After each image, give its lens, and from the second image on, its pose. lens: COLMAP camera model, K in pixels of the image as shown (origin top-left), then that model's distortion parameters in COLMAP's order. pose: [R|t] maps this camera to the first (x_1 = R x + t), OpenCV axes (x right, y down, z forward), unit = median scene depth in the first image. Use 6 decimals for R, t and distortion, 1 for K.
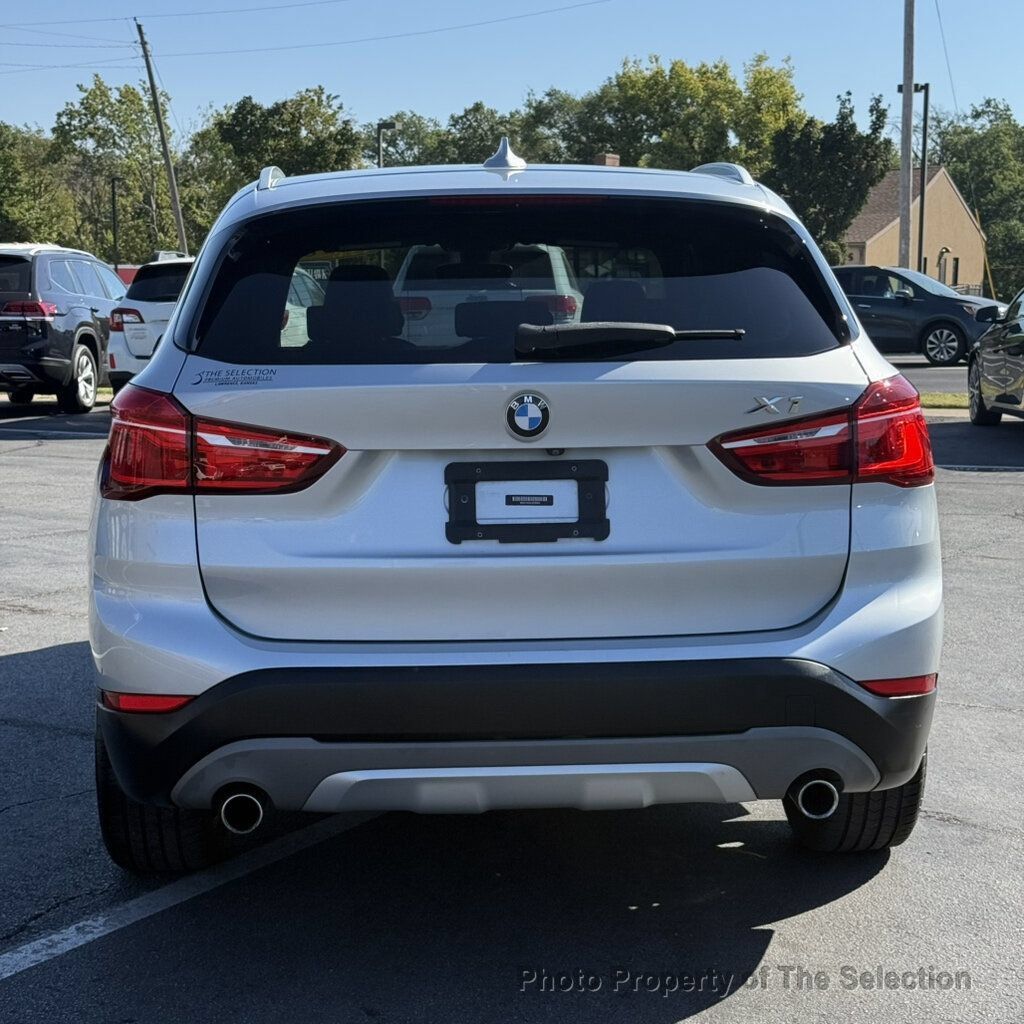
lens RADIAL K [[1910.6, 0, 512.4], [0, 1910.6, 516.3], [0, 0, 1]] dist [0.112953, 0.000000]
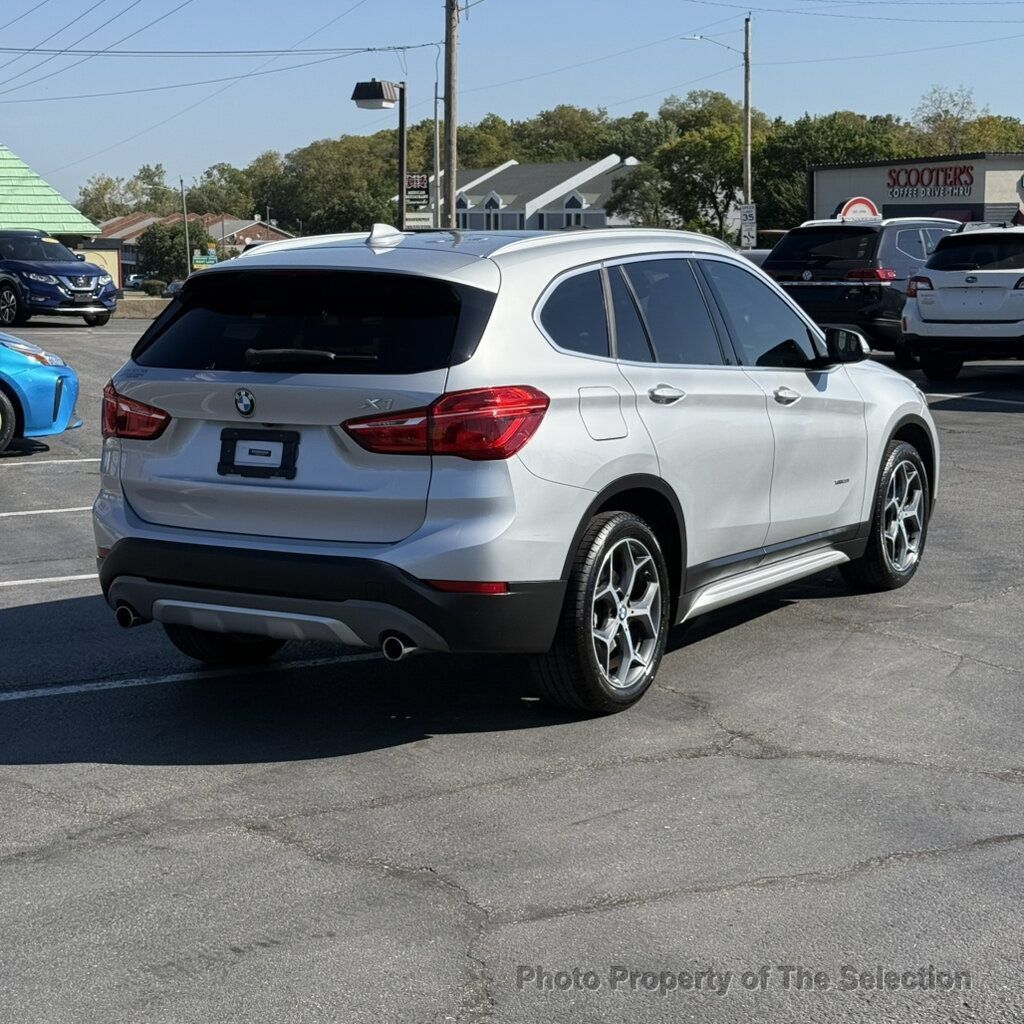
lens RADIAL K [[1910.6, 0, 511.9], [0, 1910.6, 505.2], [0, 0, 1]] dist [0.112953, 0.000000]
pose [[0.834746, 0.077305, -0.545182, 1.124873], [-0.064254, 0.997007, 0.042992, -0.049494], [0.546874, -0.000857, 0.837214, -0.297303]]
